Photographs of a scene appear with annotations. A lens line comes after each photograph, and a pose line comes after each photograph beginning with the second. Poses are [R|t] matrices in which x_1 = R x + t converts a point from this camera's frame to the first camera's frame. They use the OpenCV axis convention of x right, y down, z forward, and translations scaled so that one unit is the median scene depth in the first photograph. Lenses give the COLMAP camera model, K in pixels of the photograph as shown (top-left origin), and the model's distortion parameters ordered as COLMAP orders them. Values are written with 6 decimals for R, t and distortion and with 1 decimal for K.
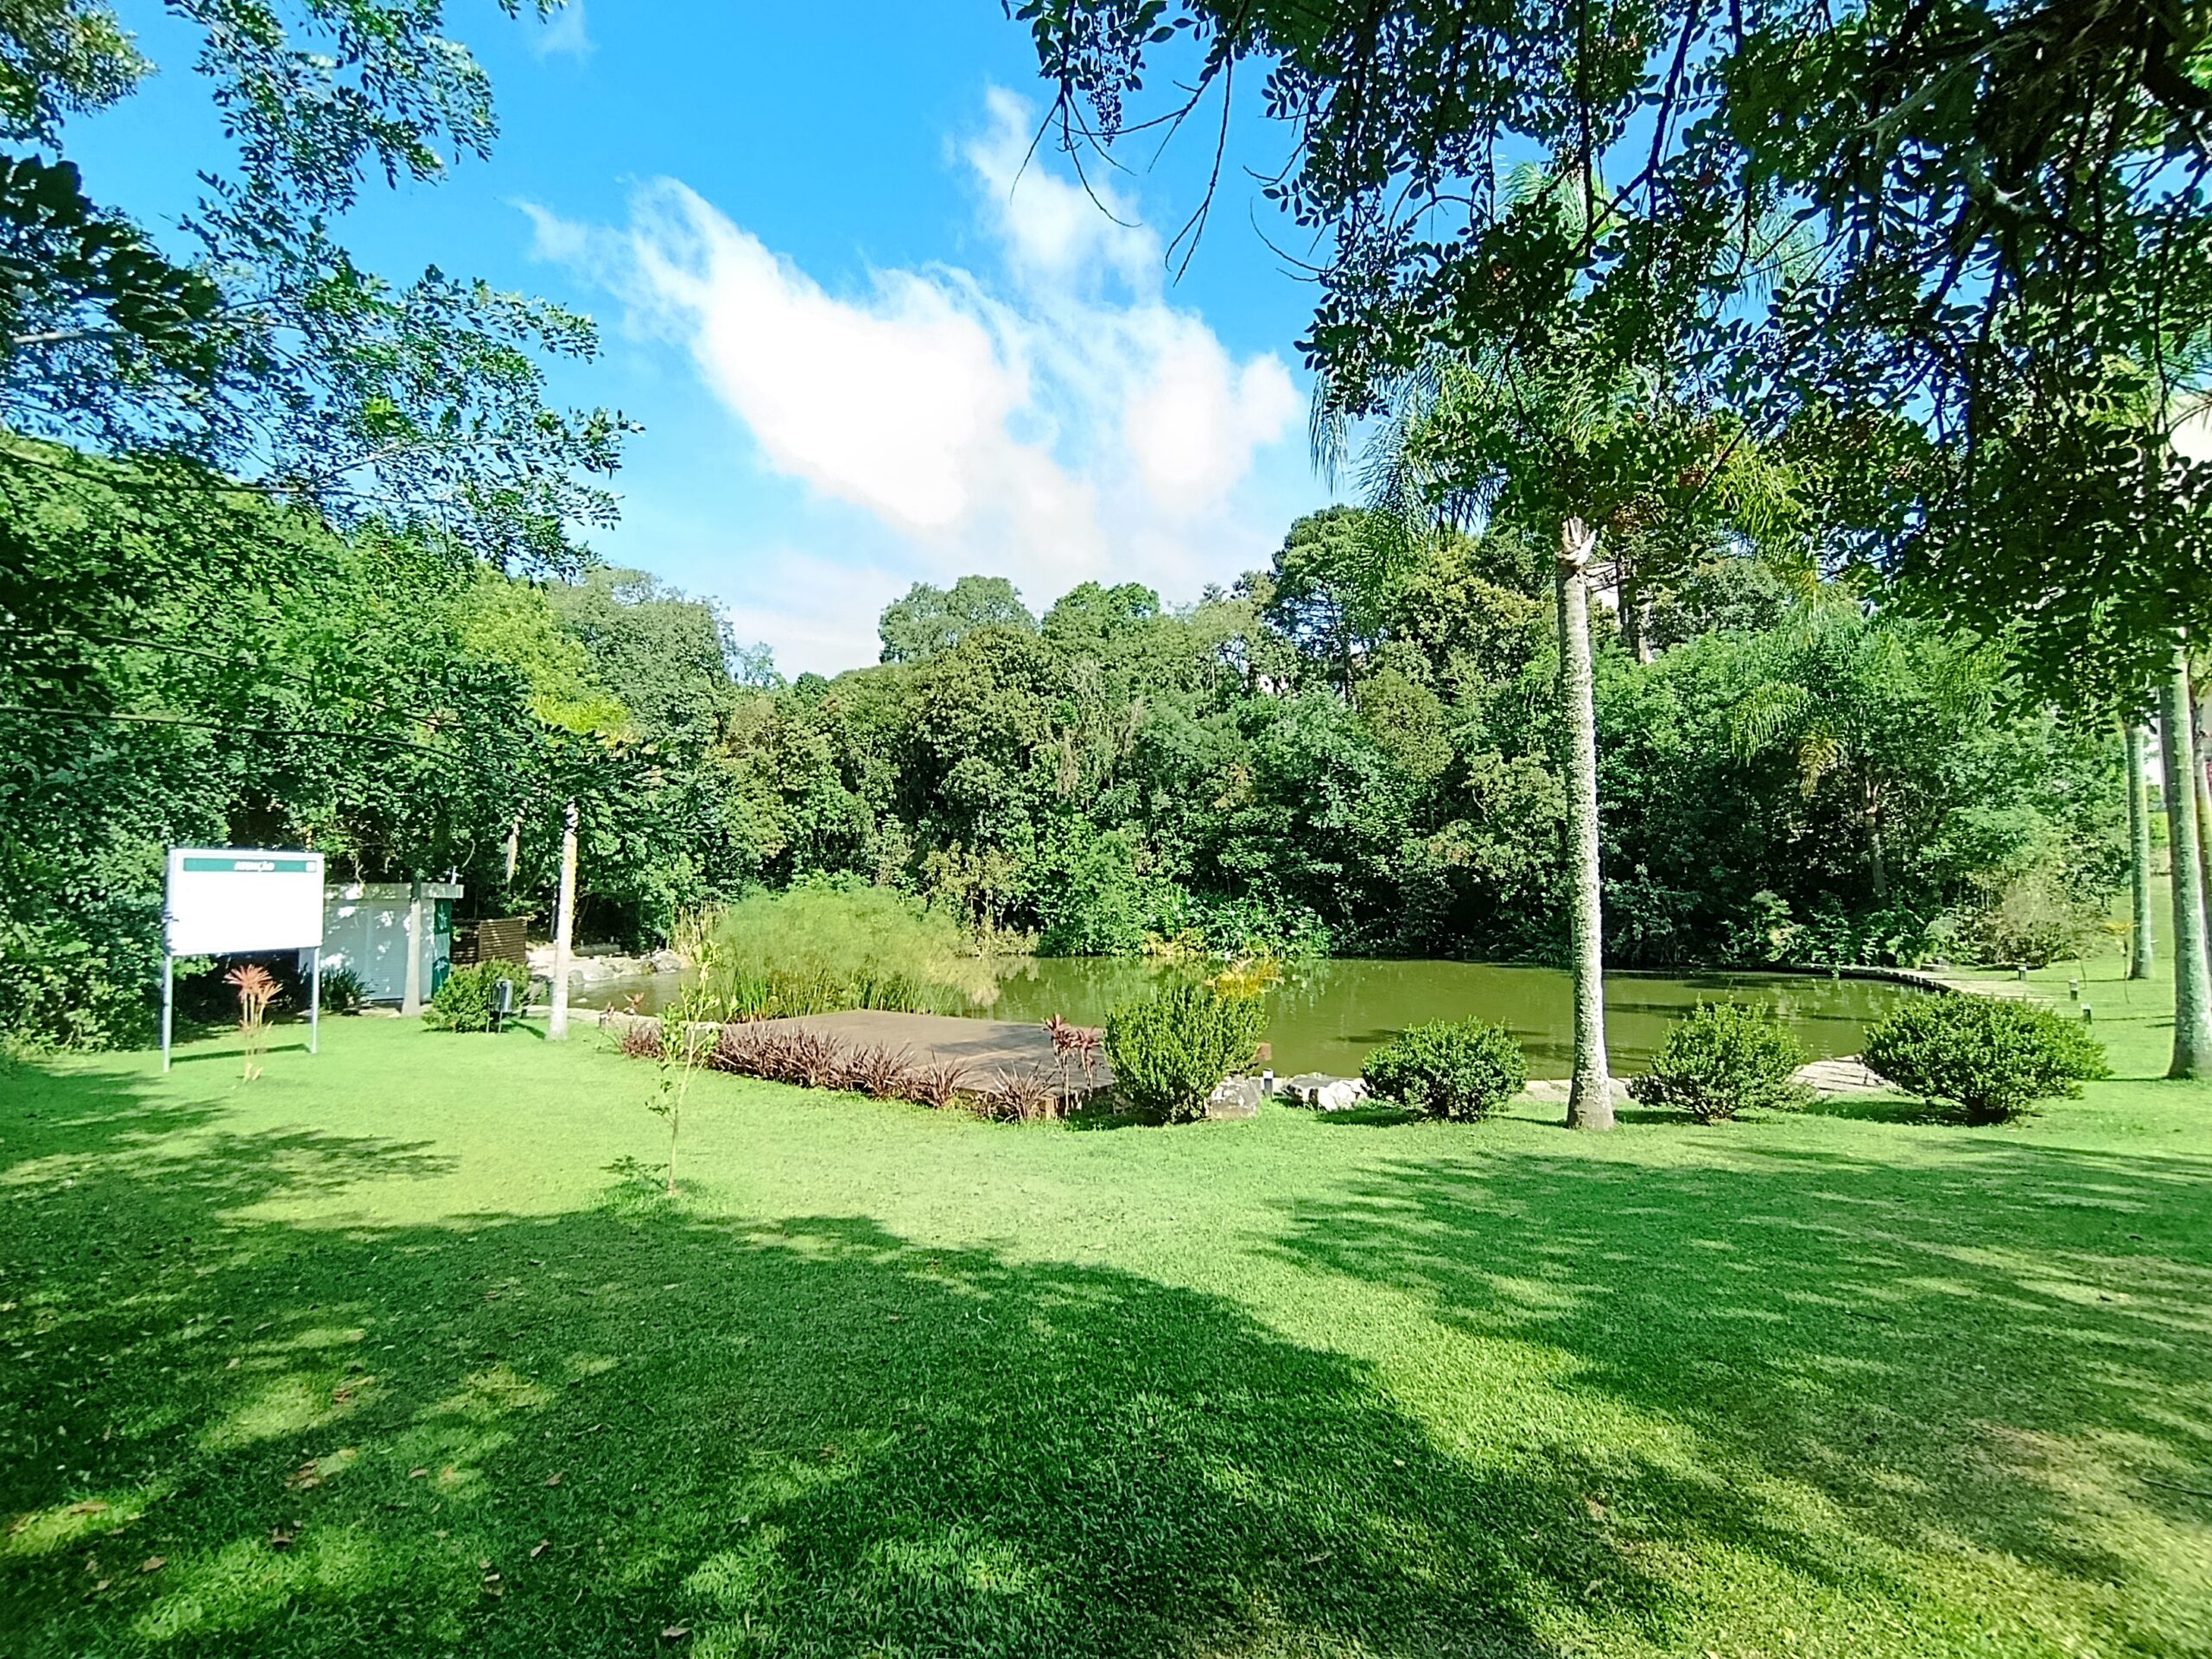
lens RADIAL K [[991.3, 0, 1105.2], [0, 991.3, 823.3], [0, 0, 1]] dist [0.010372, -0.002198]
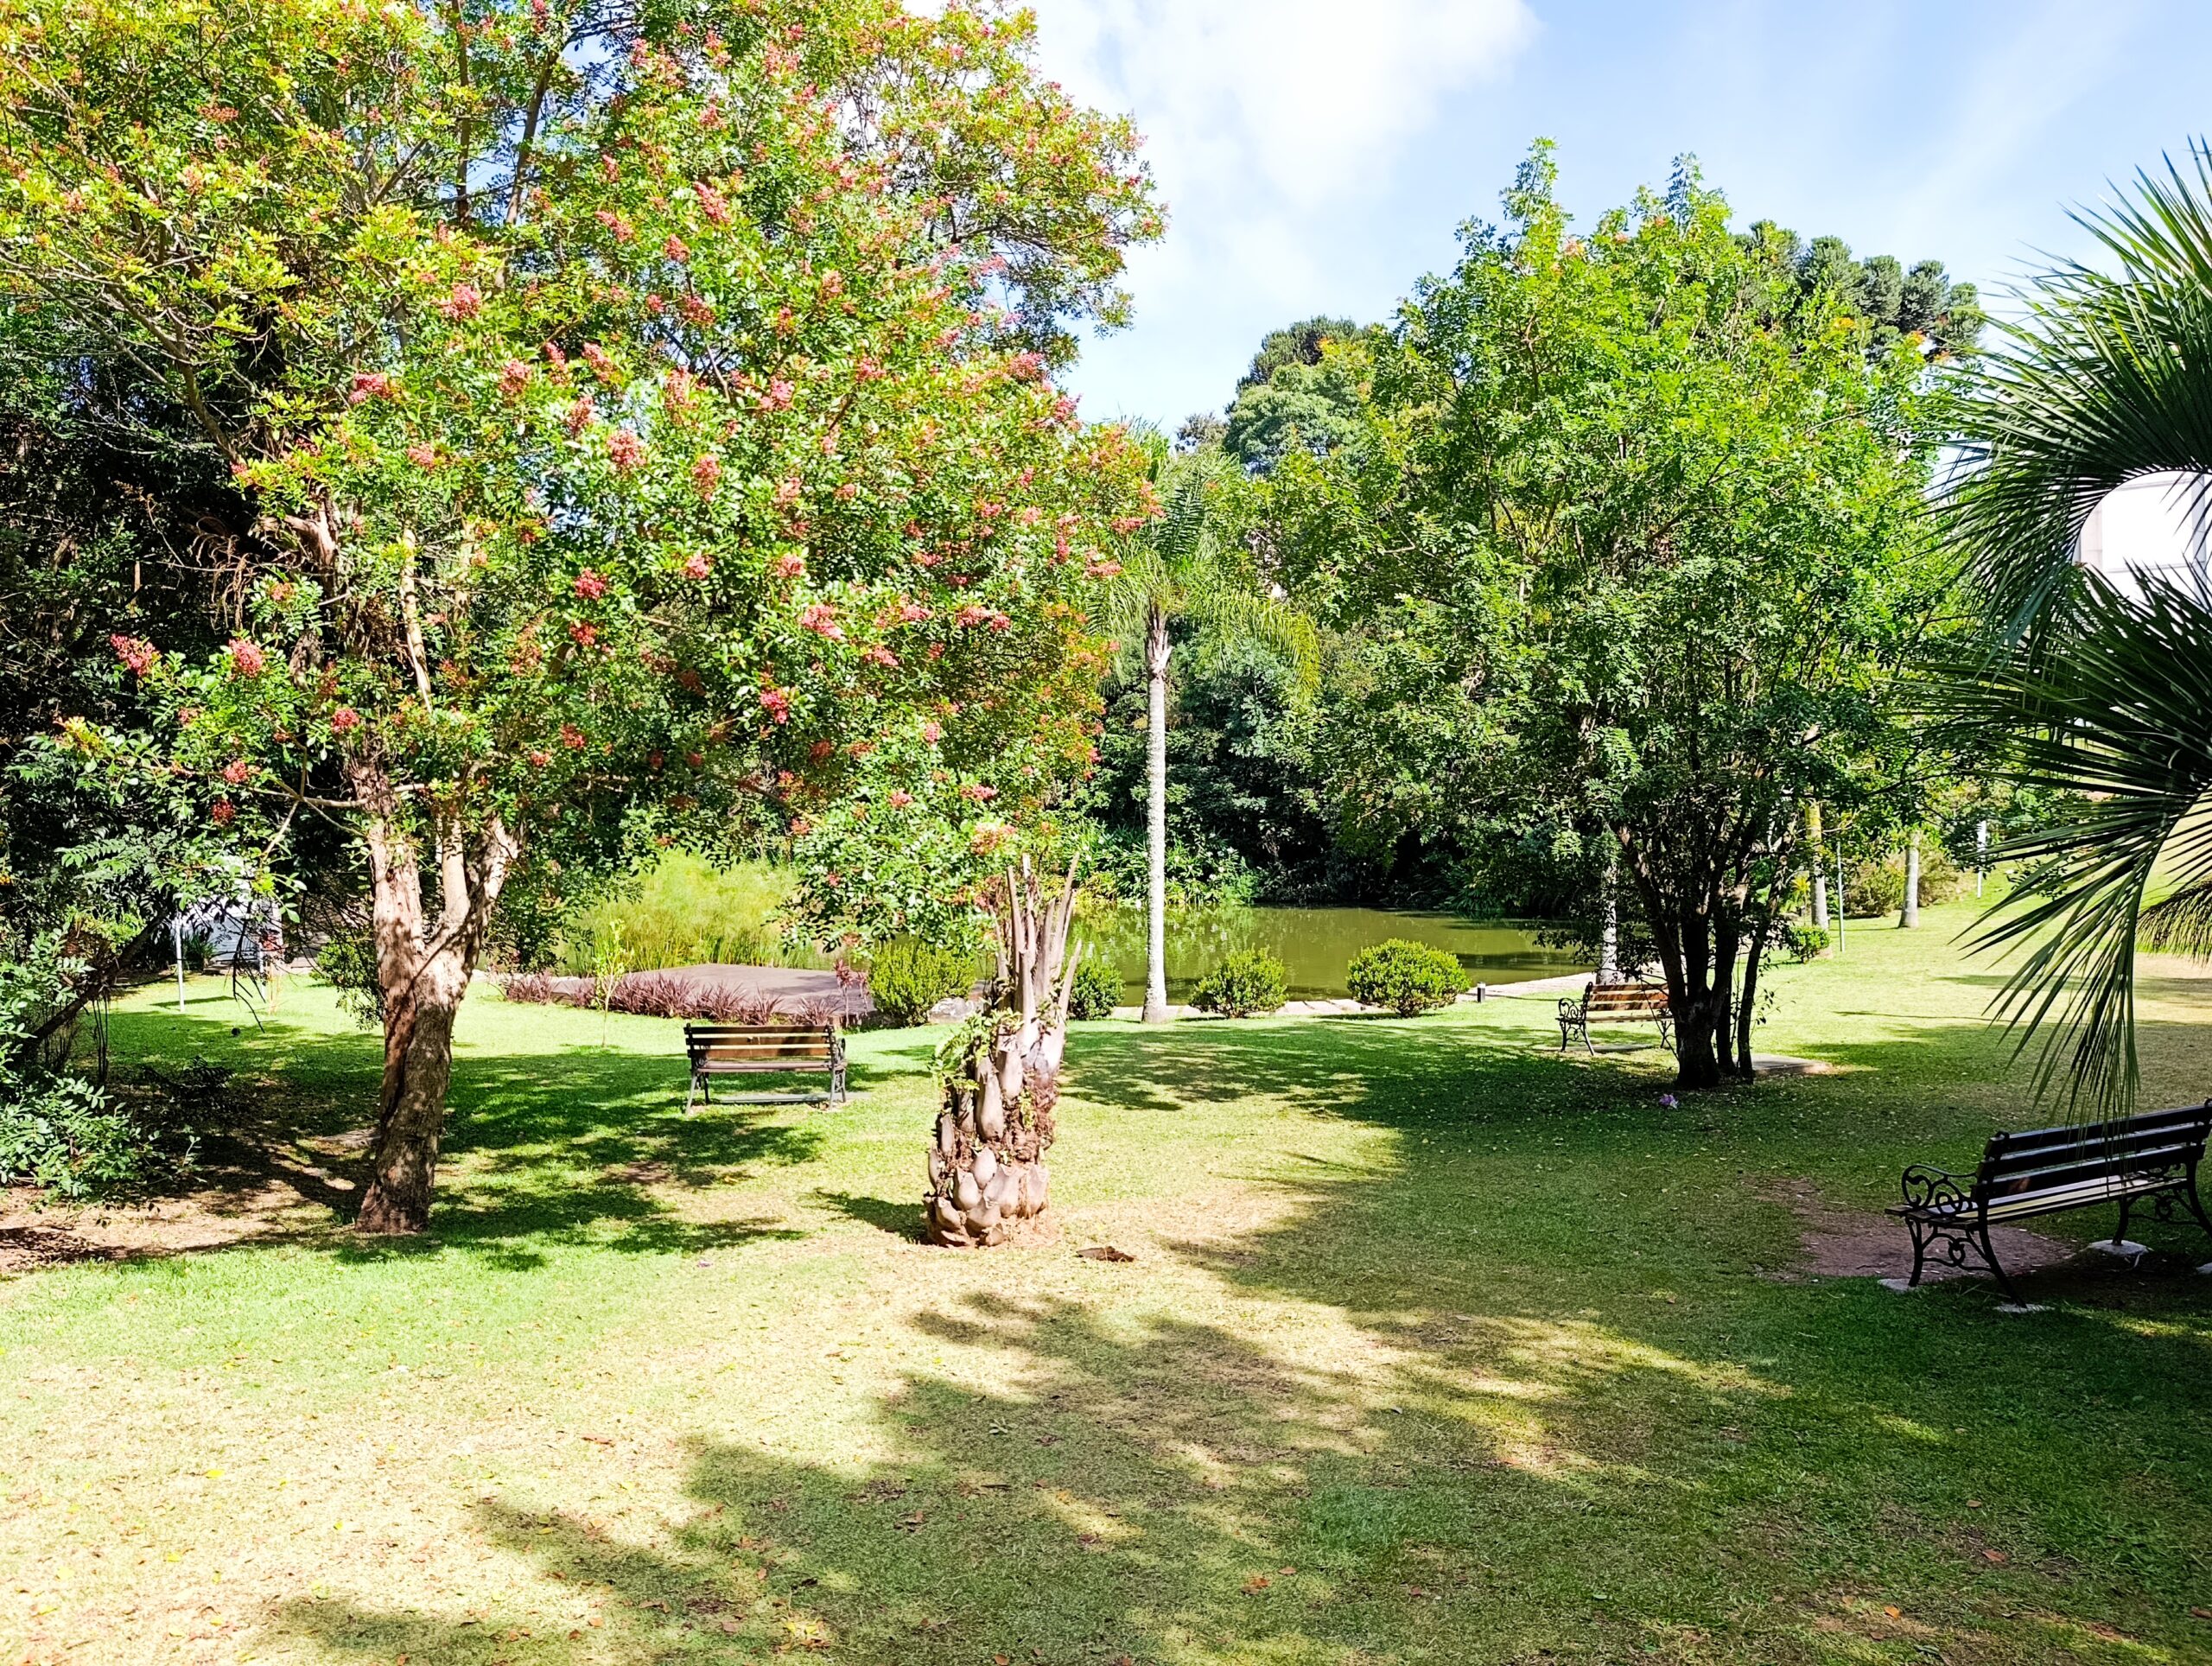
lens RADIAL K [[1511.9, 0, 1121.4], [0, 1511.9, 840.5], [0, 0, 1]] dist [0.038822, -0.011261]
pose [[0.999793, -0.007091, 0.019074, 0.079276], [0.005199, 0.995224, 0.097477, -0.048411], [-0.019674, -0.097358, 0.995055, -0.296349]]
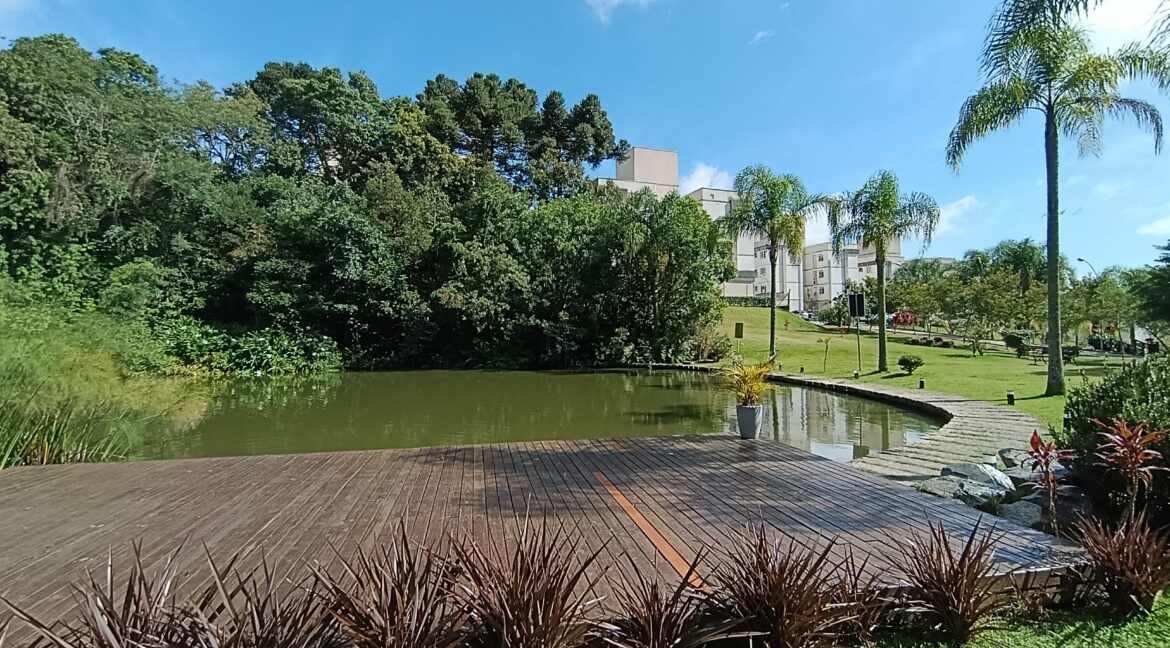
lens RADIAL K [[526.9, 0, 582.8], [0, 526.9, 318.2], [0, 0, 1]] dist [0.009069, -0.000495]
pose [[0.635403, 0.043892, 0.770932, -0.125585], [-0.066053, 0.997813, -0.002368, 0.036838], [-0.769350, -0.049418, 0.636913, 0.252023]]
